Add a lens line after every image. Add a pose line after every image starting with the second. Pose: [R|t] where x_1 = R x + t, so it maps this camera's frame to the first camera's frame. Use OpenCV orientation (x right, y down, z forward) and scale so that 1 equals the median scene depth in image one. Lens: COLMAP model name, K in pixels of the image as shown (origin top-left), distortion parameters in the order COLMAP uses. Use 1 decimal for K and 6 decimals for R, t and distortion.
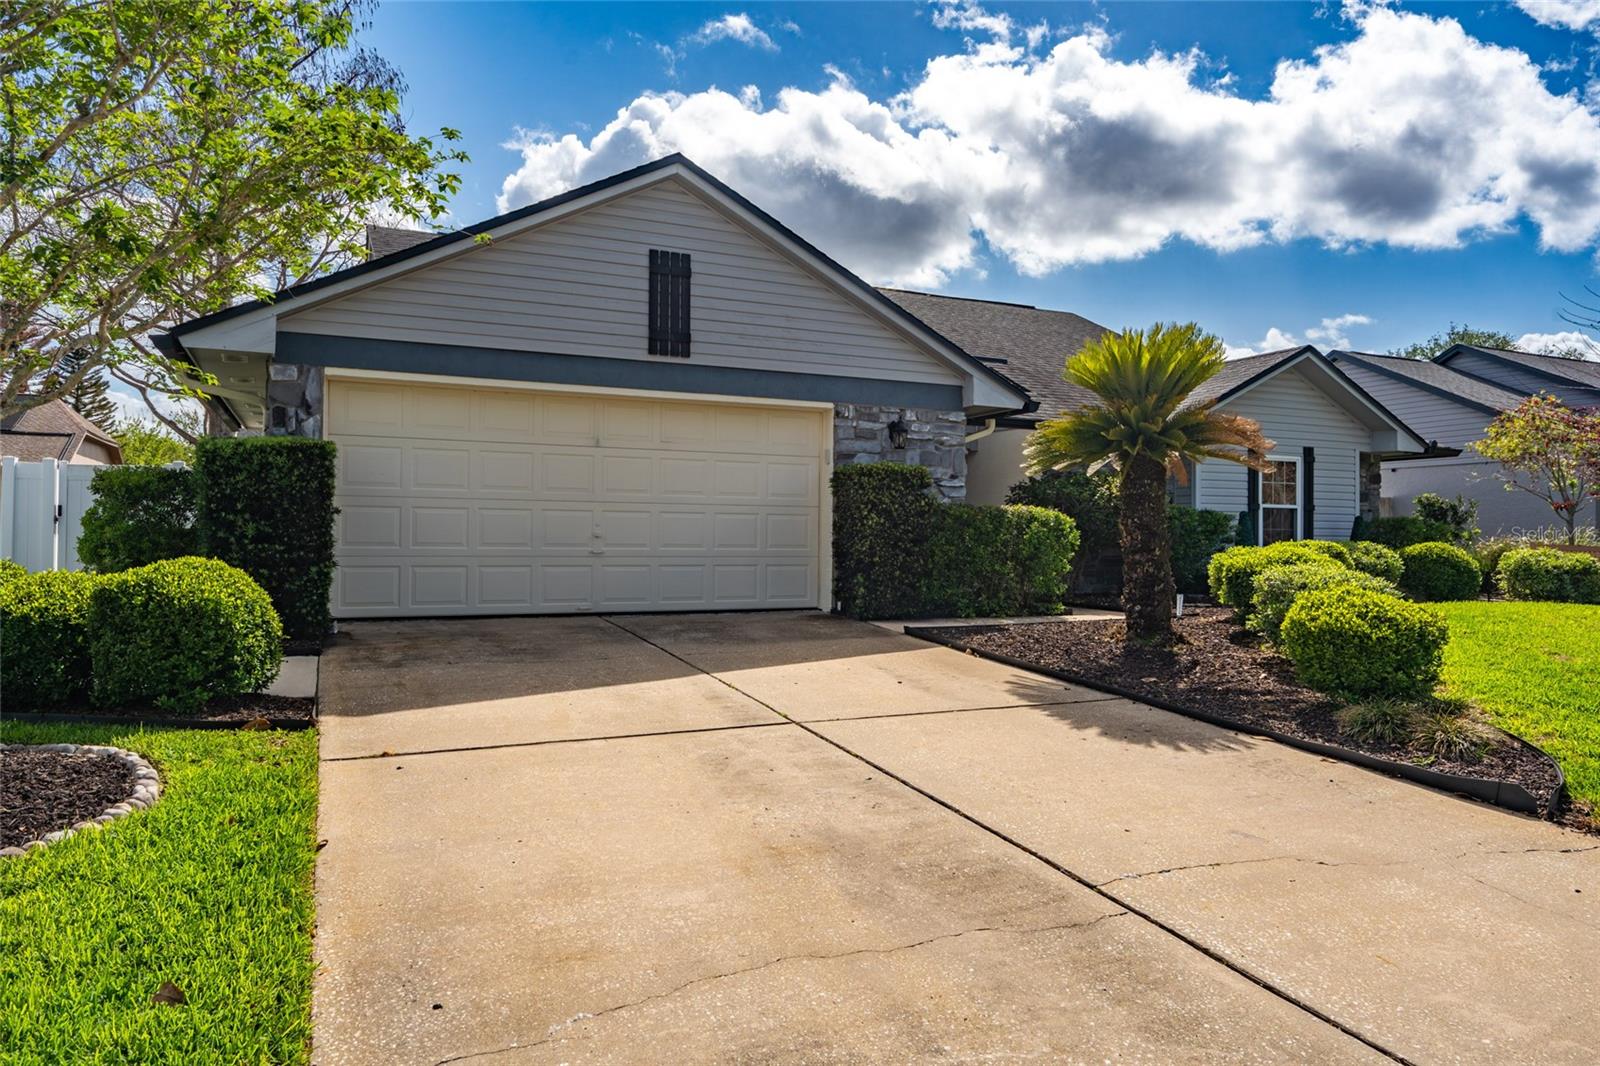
lens RADIAL K [[1045.7, 0, 798.9], [0, 1045.7, 535.3], [0, 0, 1]] dist [0.001247, 0.000159]
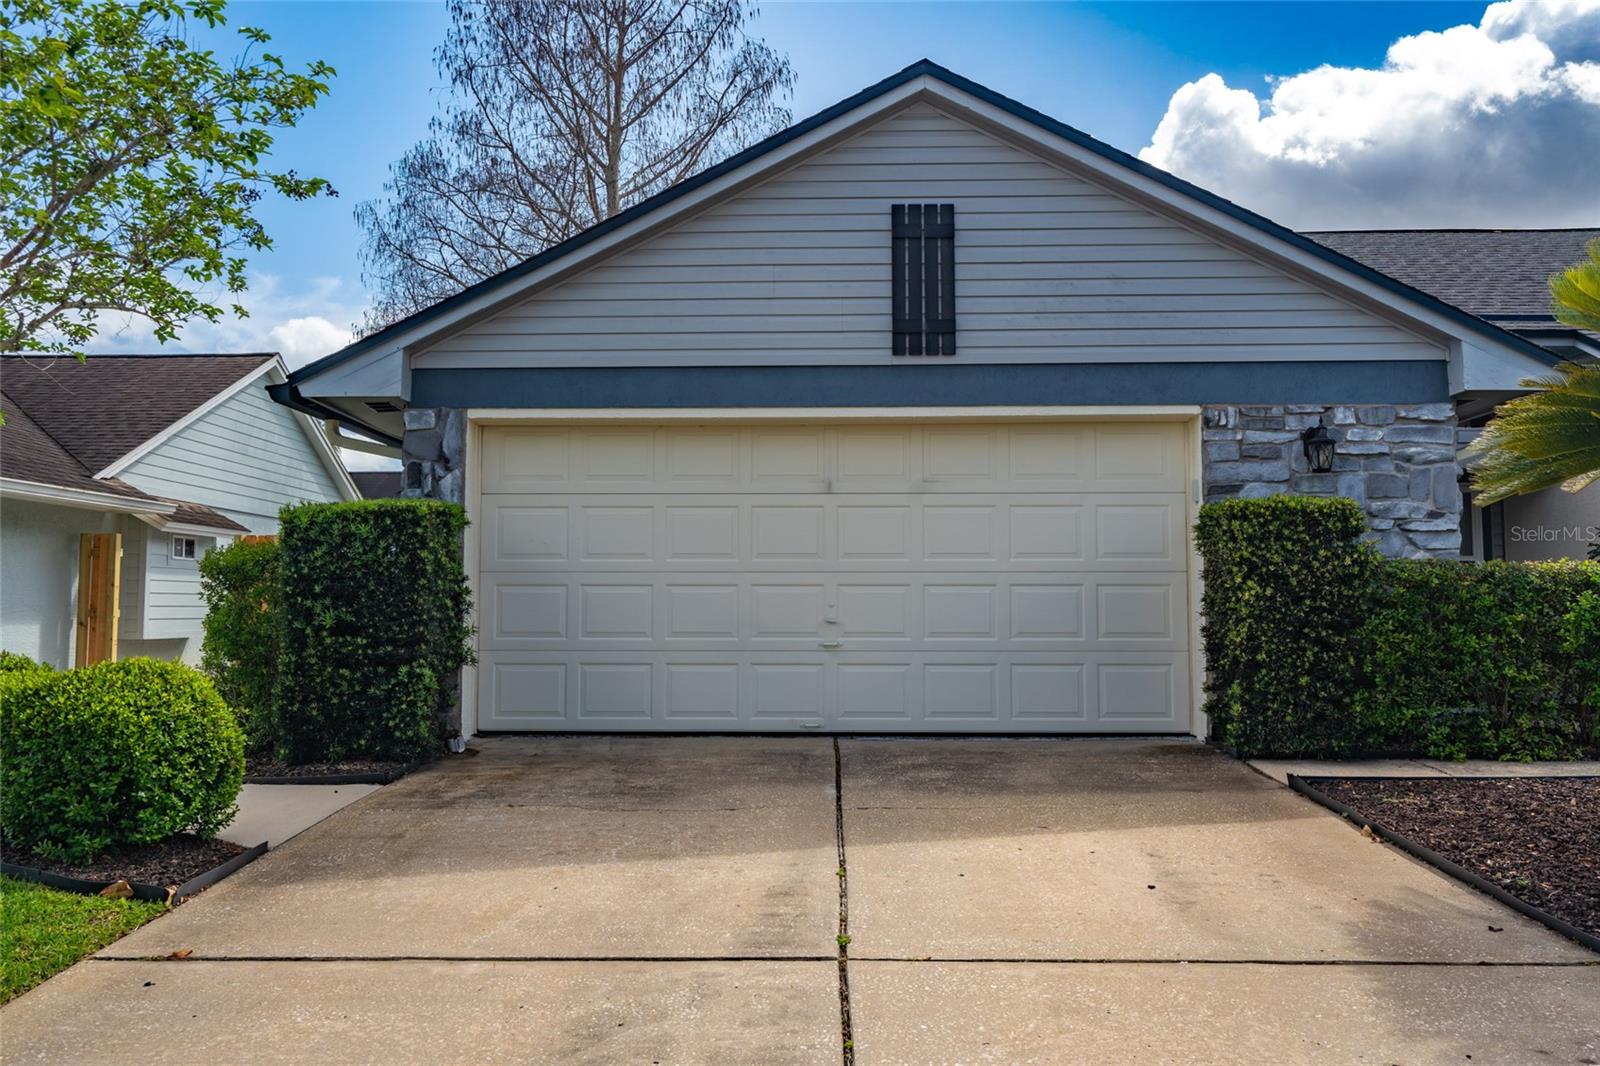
lens RADIAL K [[1316.2, 0, 801.0], [0, 1316.2, 529.2], [0, 0, 1]] dist [0.007571, 0.003531]
pose [[0.893460, -0.038112, -0.447522, 0.182588], [0.009559, 0.997781, -0.065888, -0.002833], [0.449040, 0.054590, 0.891842, 0.206578]]
